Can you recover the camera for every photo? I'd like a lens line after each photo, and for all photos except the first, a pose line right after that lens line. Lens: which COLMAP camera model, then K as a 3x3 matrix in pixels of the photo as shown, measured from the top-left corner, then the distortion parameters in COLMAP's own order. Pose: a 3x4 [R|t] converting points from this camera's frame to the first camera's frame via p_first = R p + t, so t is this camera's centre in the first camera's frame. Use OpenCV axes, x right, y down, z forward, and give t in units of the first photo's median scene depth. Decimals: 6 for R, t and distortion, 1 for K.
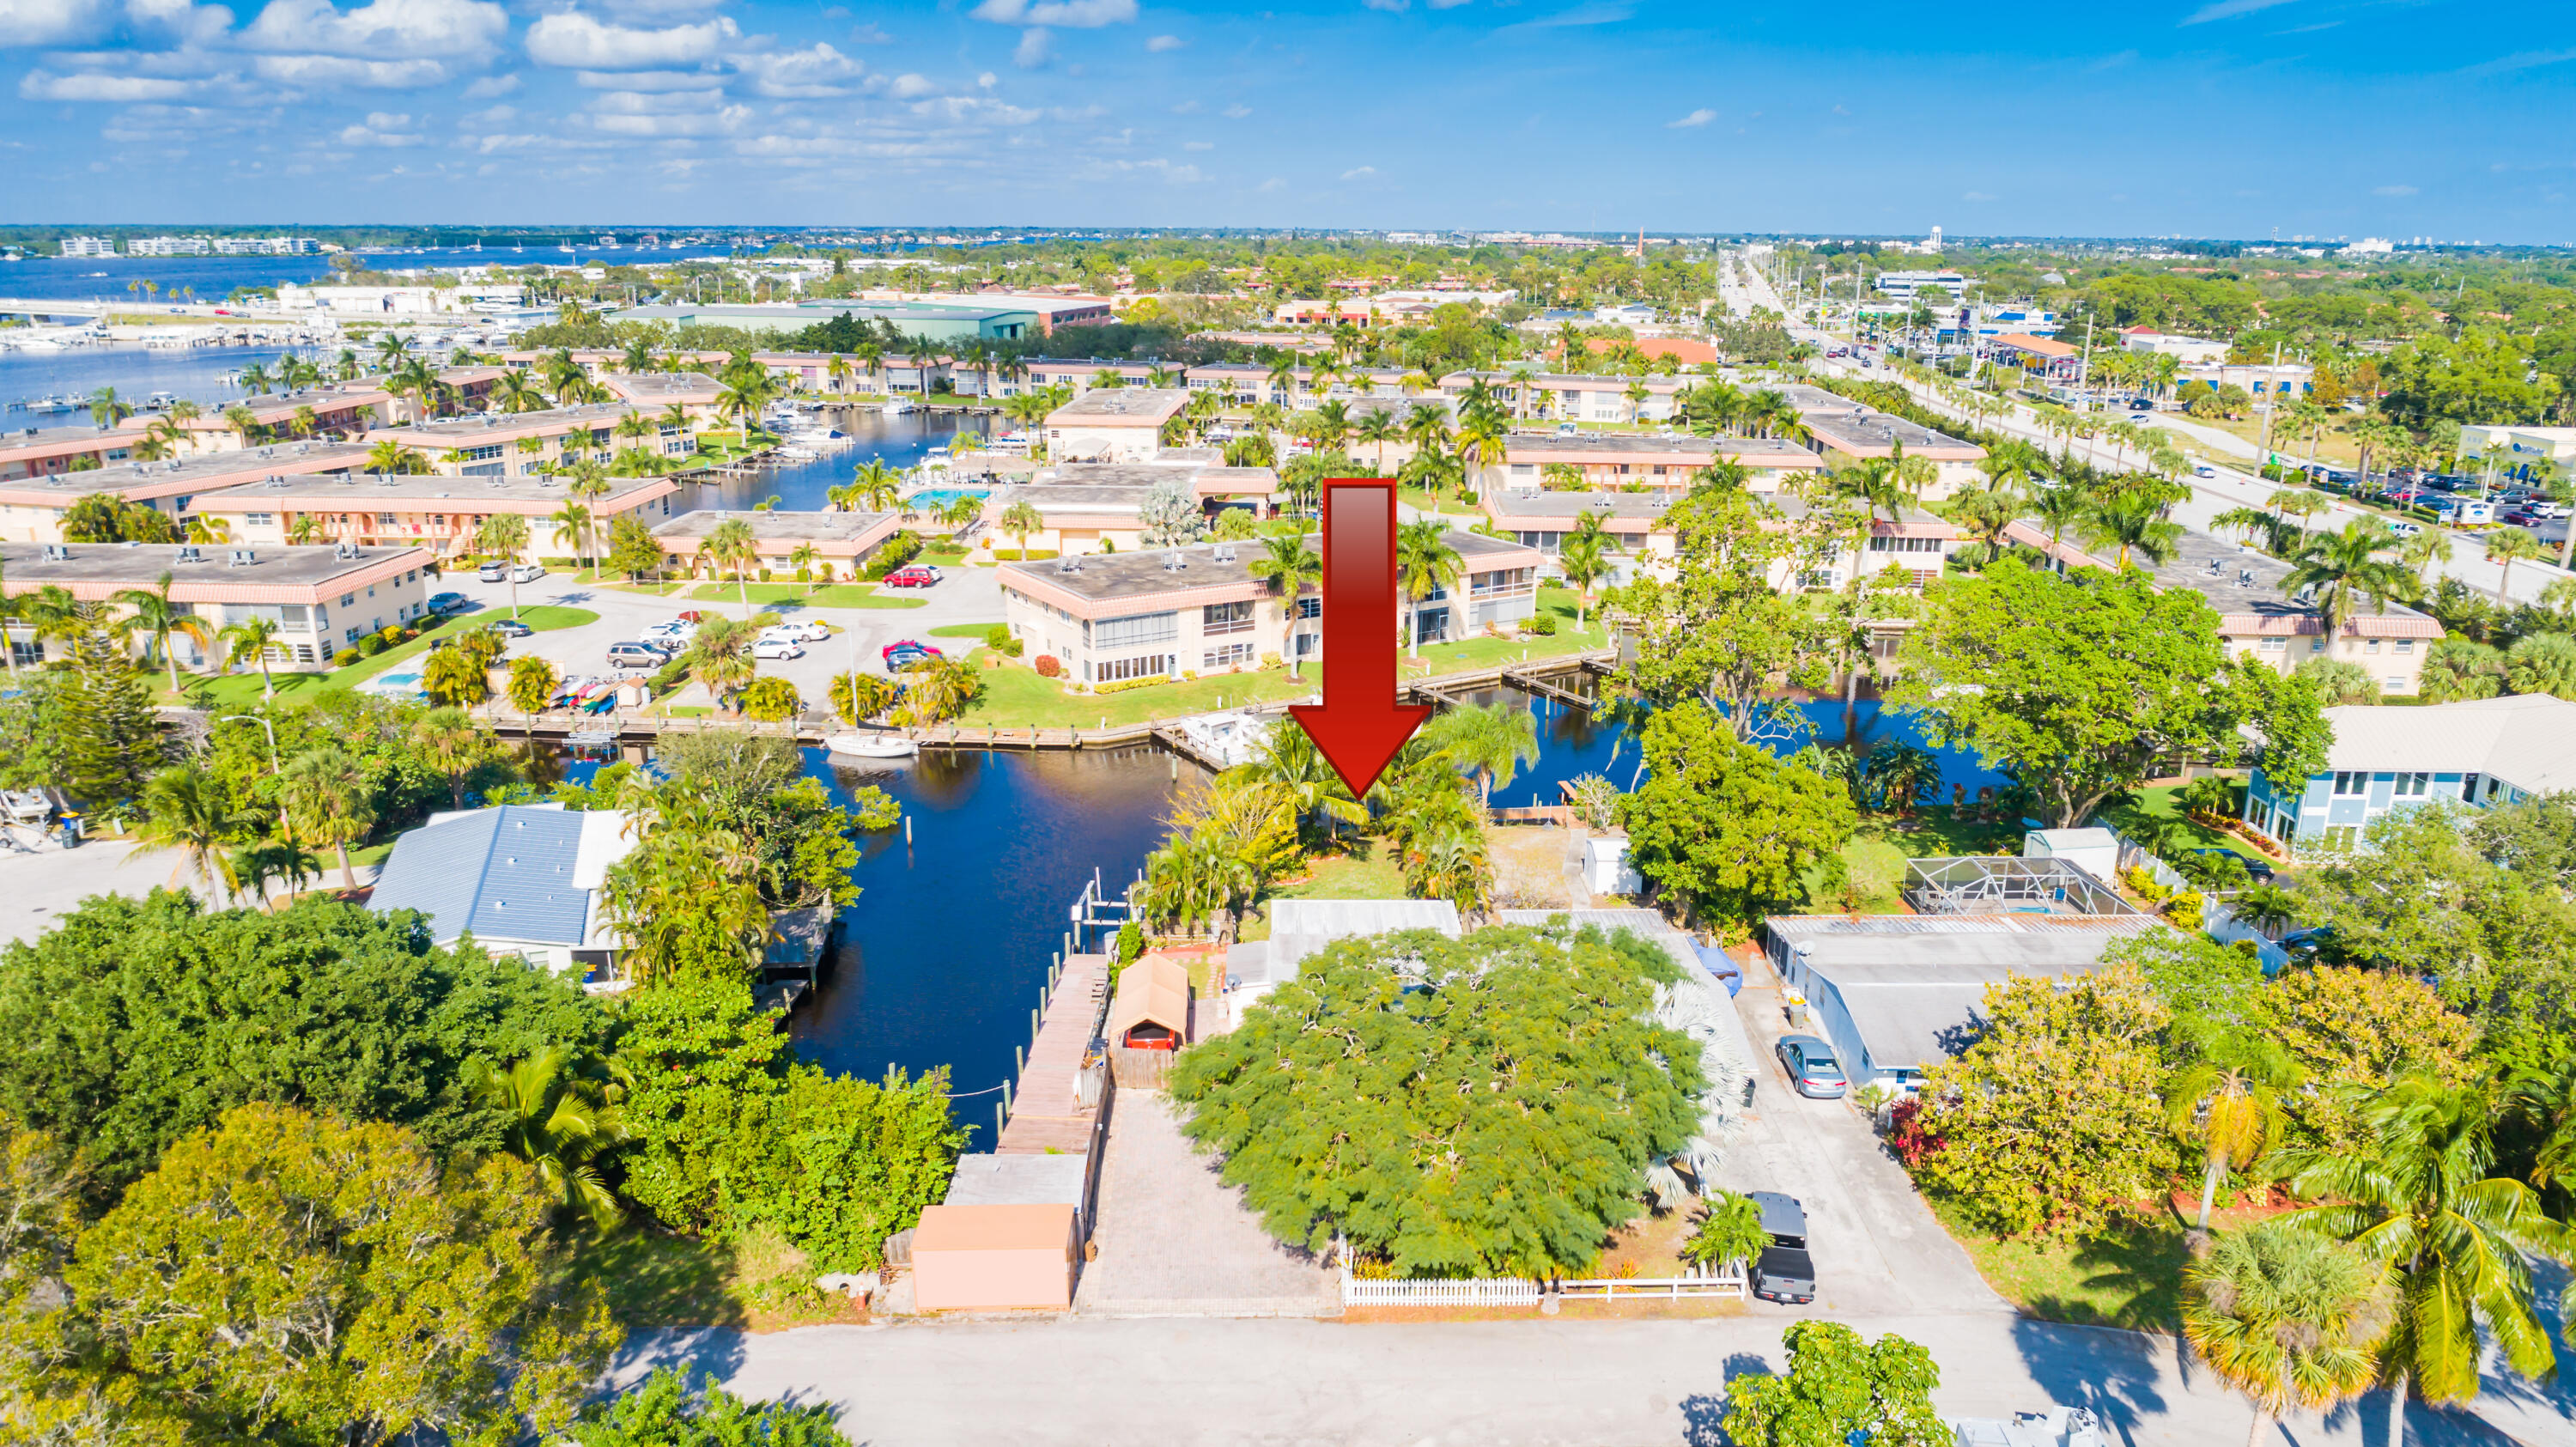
lens RADIAL K [[1764.5, 0, 1304.6], [0, 1764.5, 697.8], [0, 0, 1]] dist [-0.009838, 0.004142]
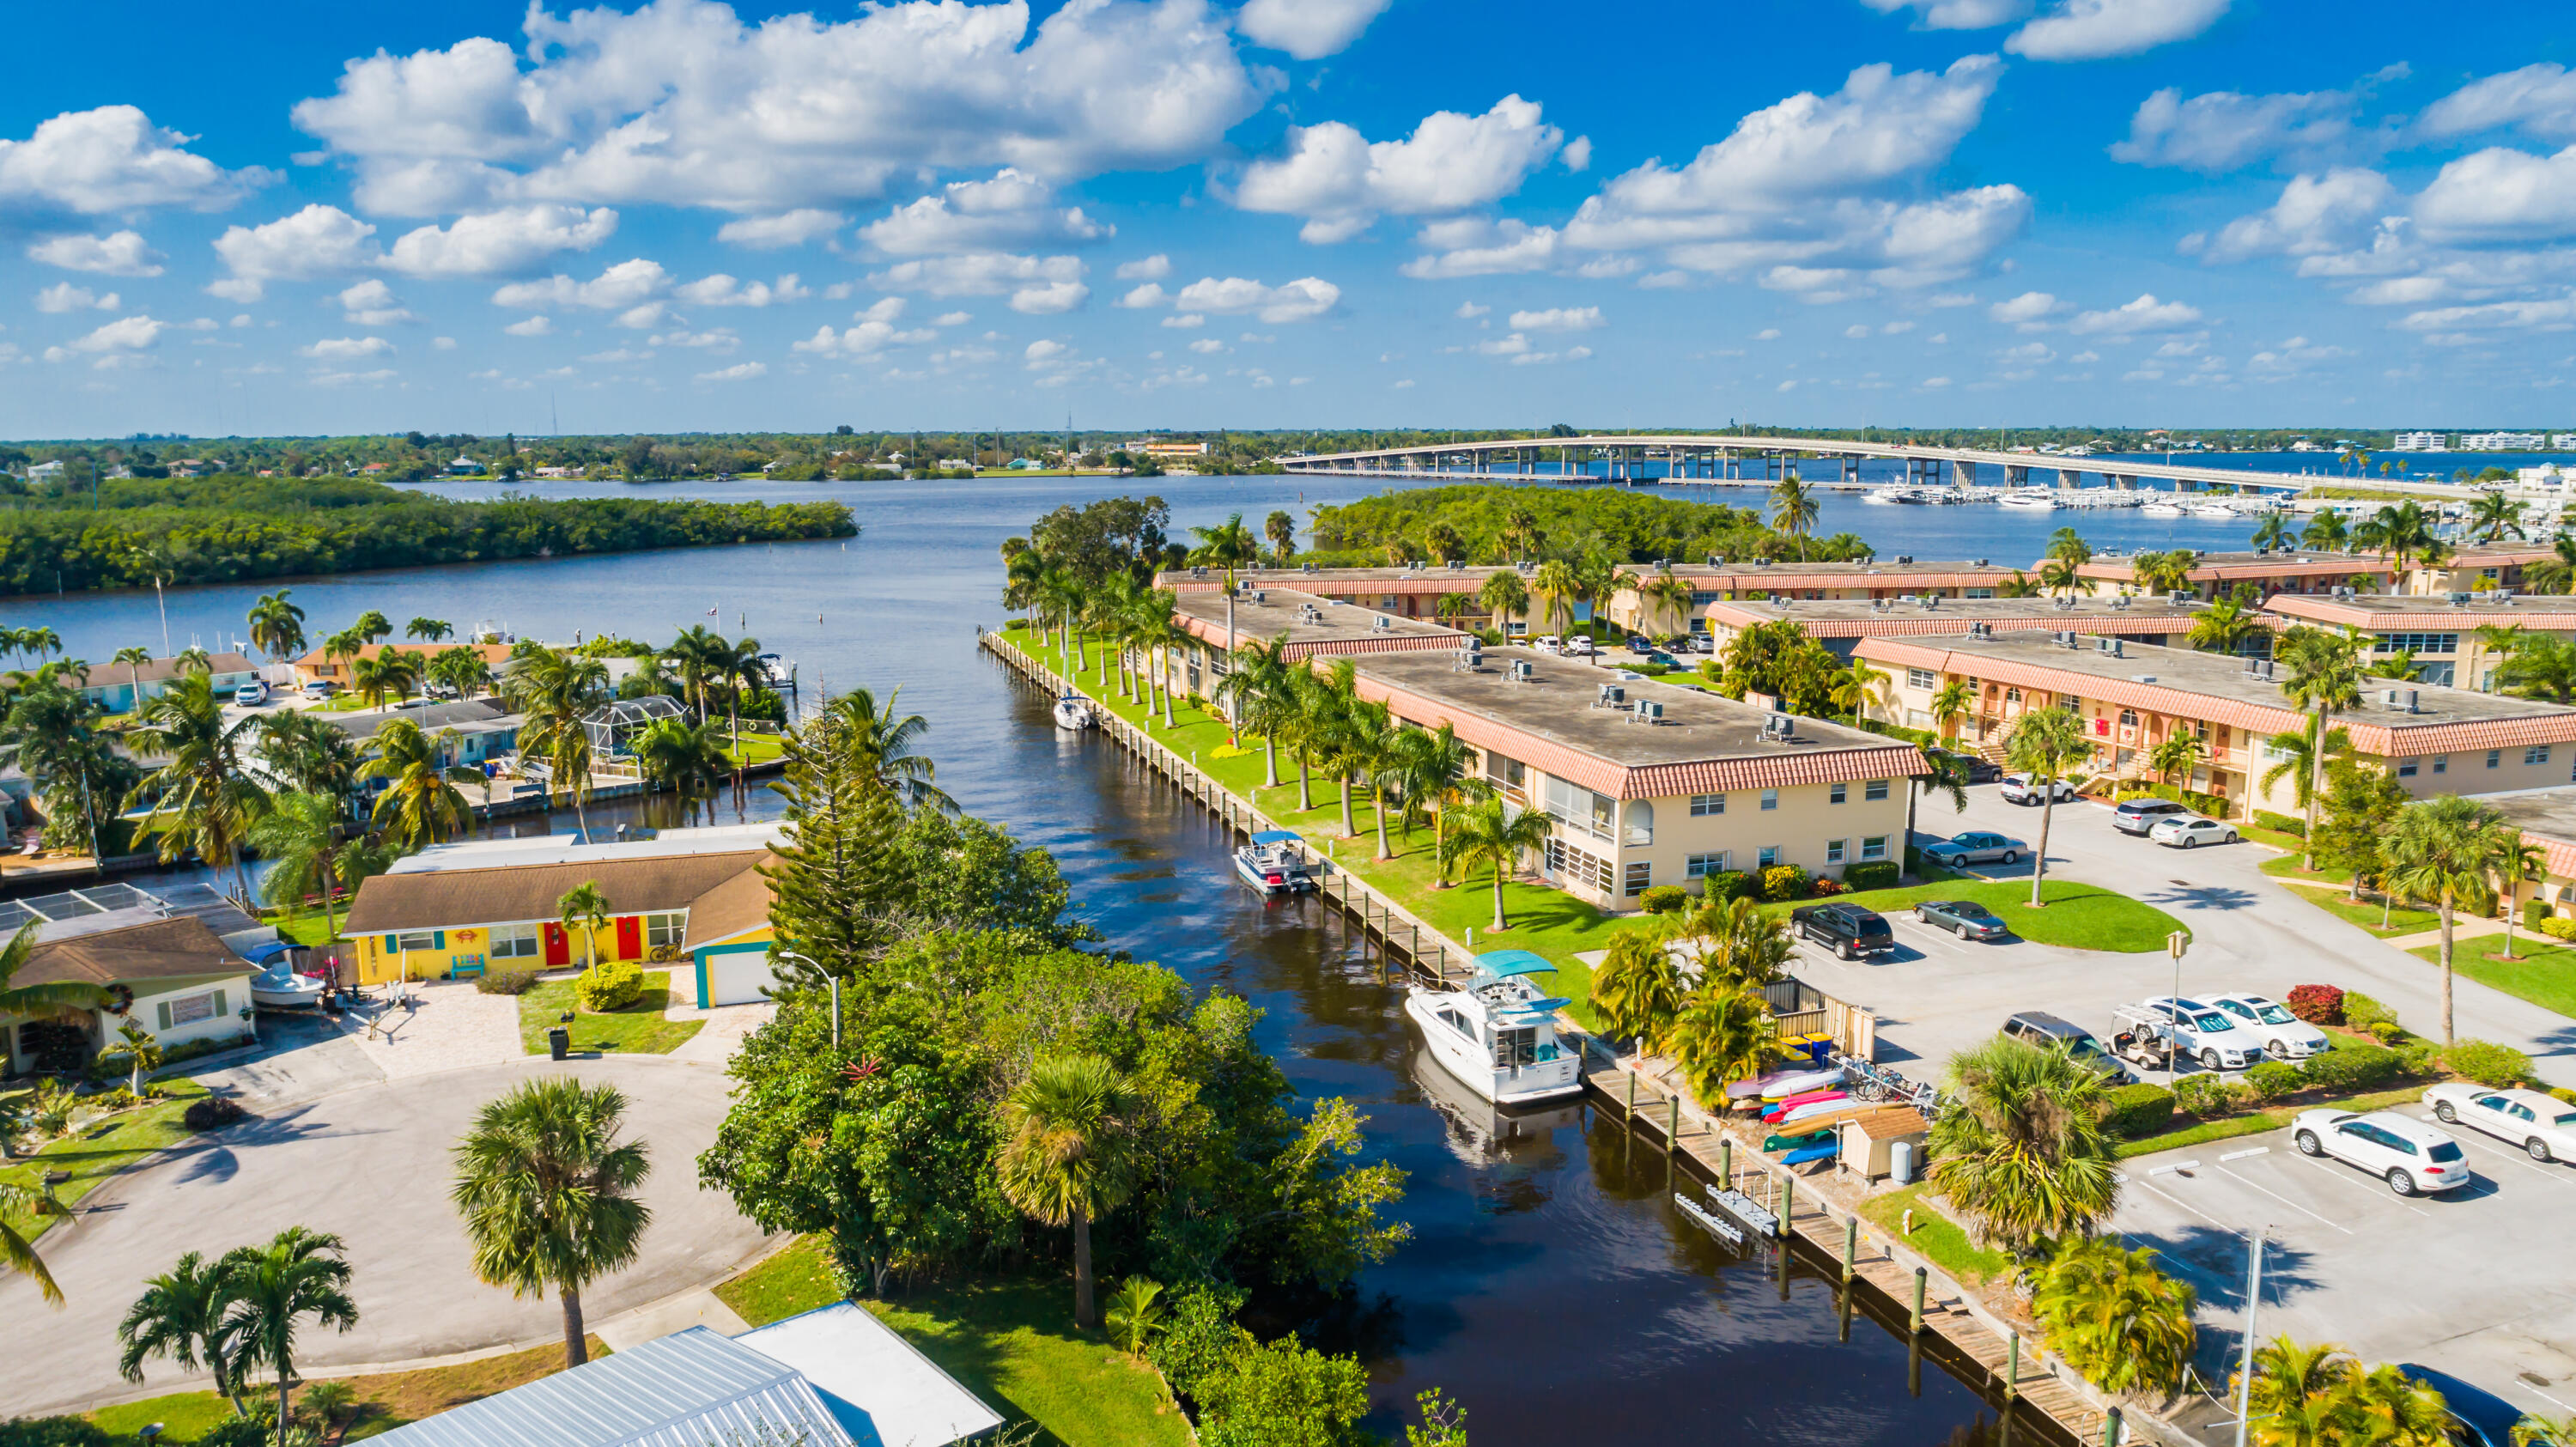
lens RADIAL K [[1764.5, 0, 1289.3], [0, 1764.5, 716.9], [0, 0, 1]] dist [-0.009838, 0.004142]
pose [[0.383616, 0.145335, -0.911985, -0.046073], [-0.237601, 0.969827, 0.054608, -0.061152], [0.892404, 0.195740, 0.406572, 0.461248]]
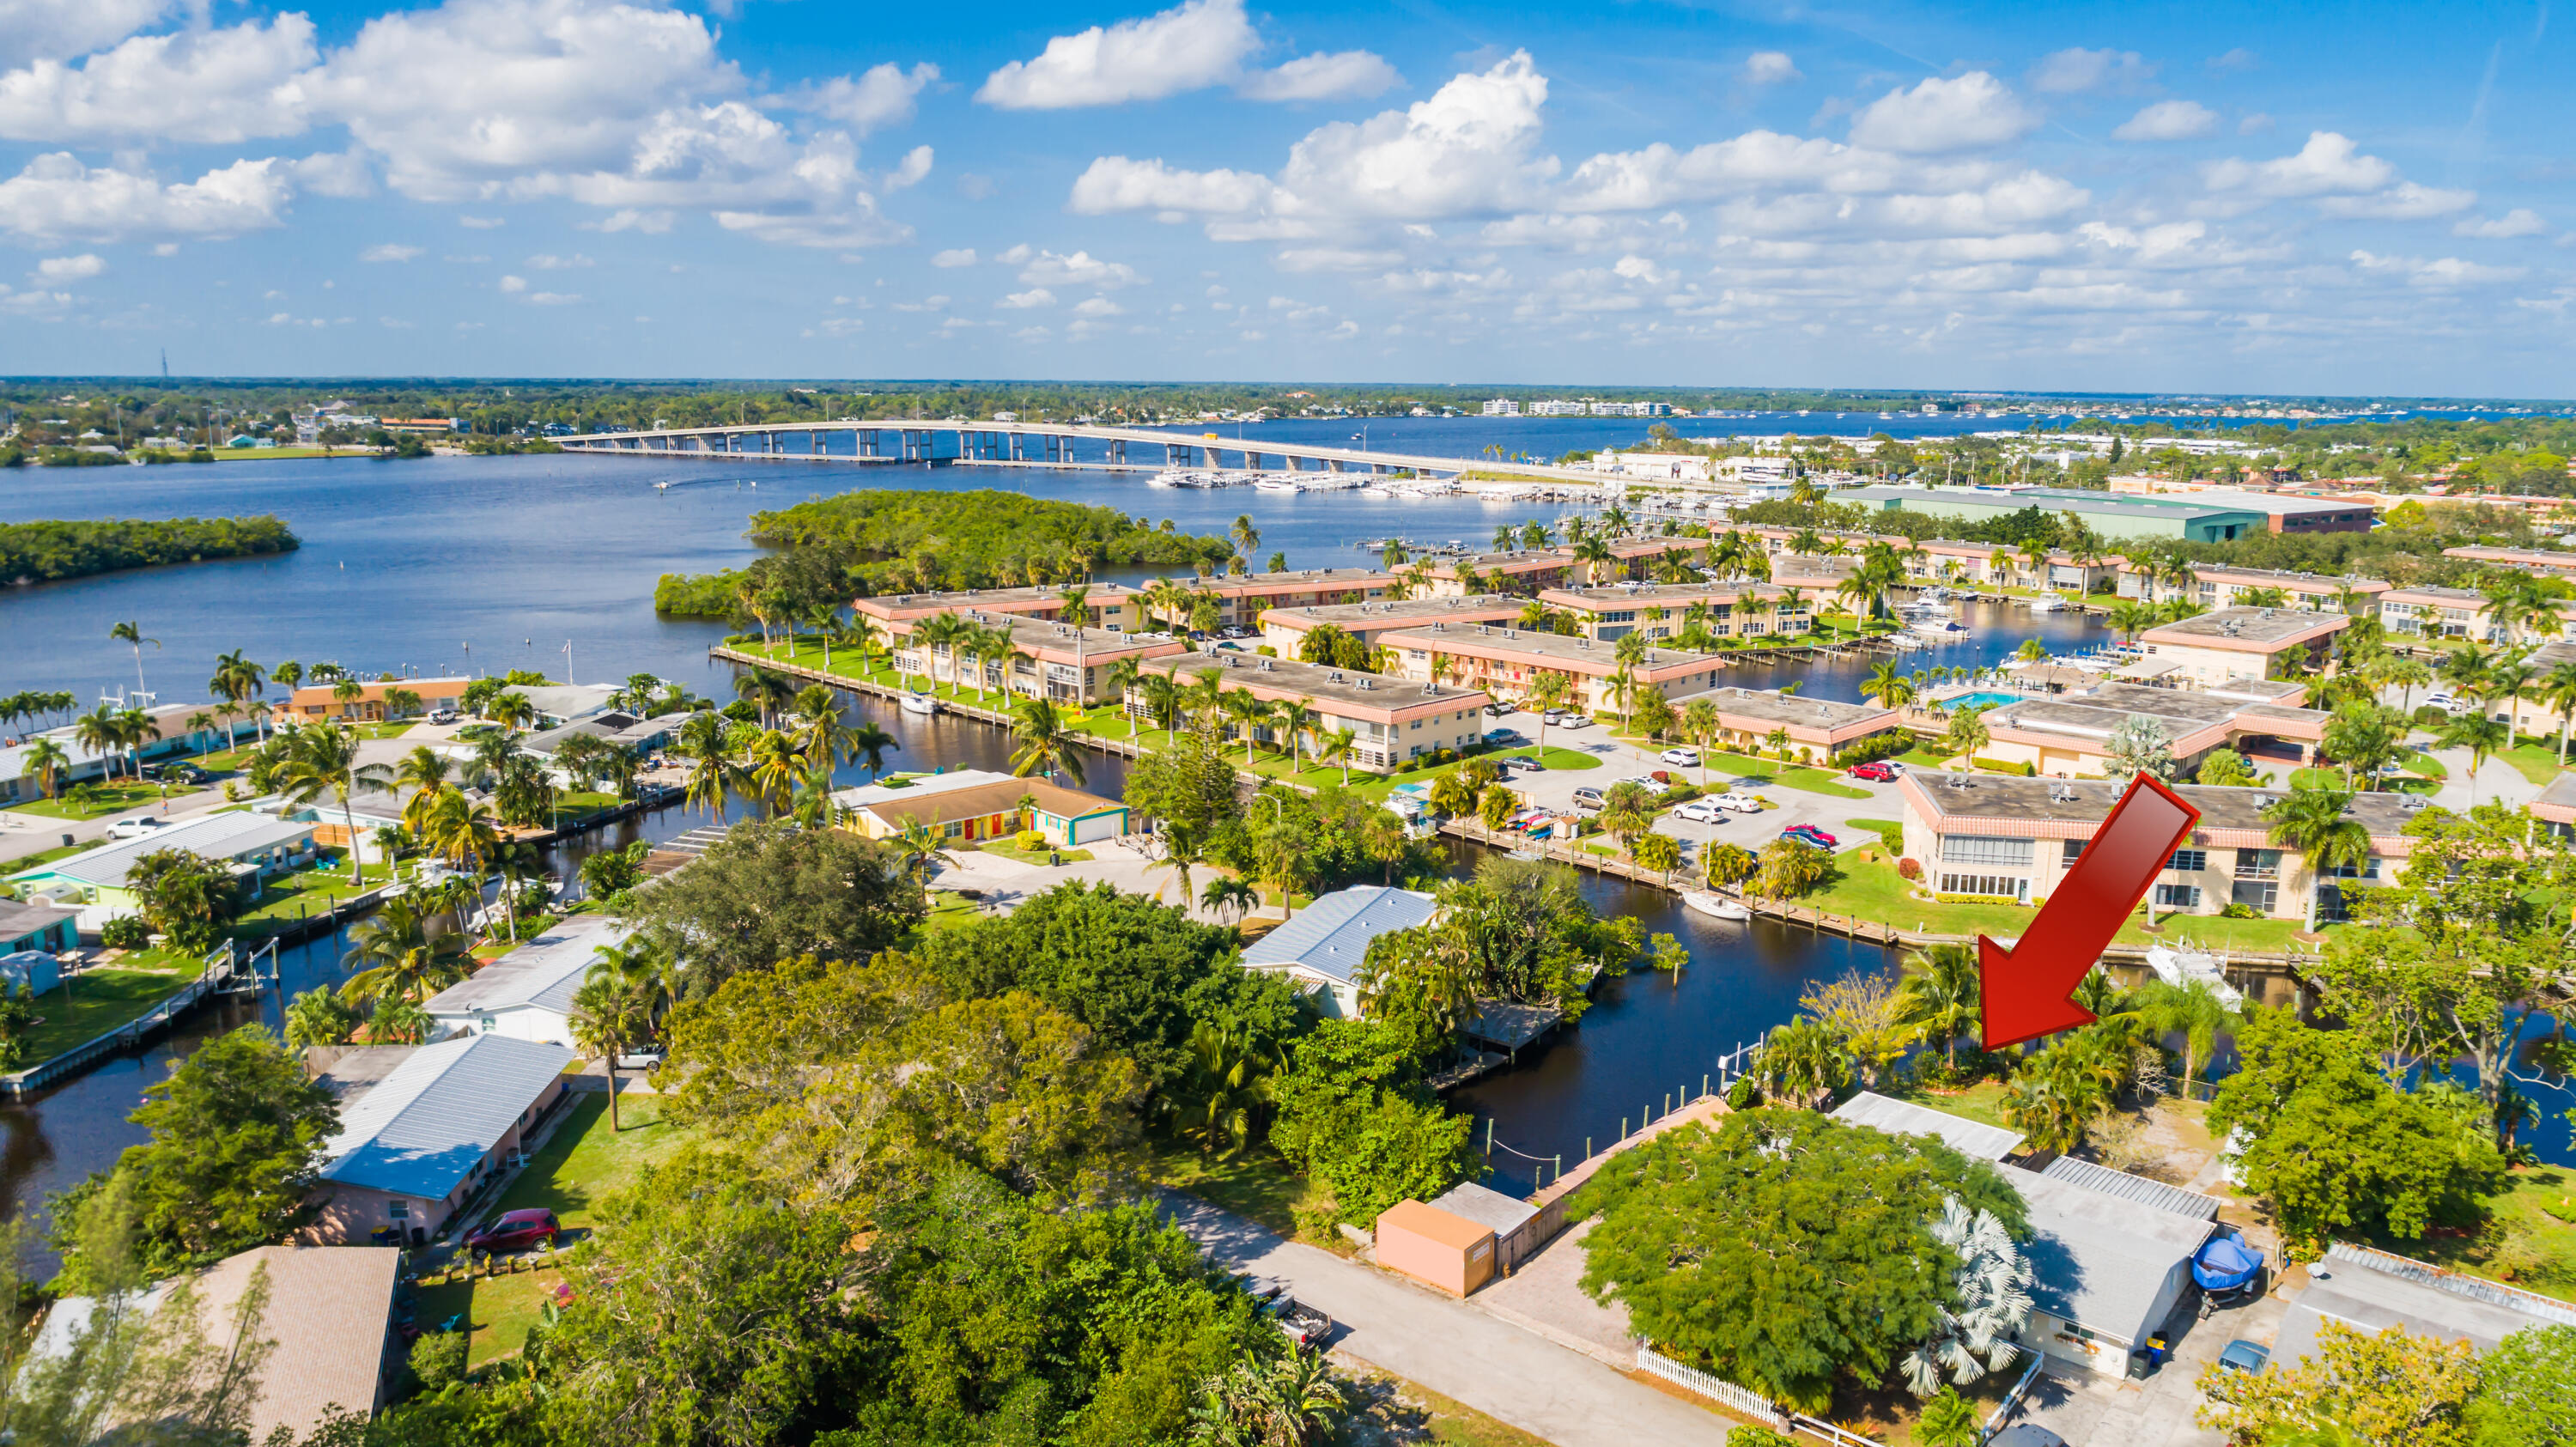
lens RADIAL K [[1764.5, 0, 1277.4], [0, 1764.5, 725.3], [0, 0, 1]] dist [-0.009838, 0.004142]
pose [[0.748016, 0.131837, -0.650455, 0.184910], [-0.179155, 0.983798, -0.006626, -0.019930], [0.639043, 0.121489, 0.759516, -0.065584]]
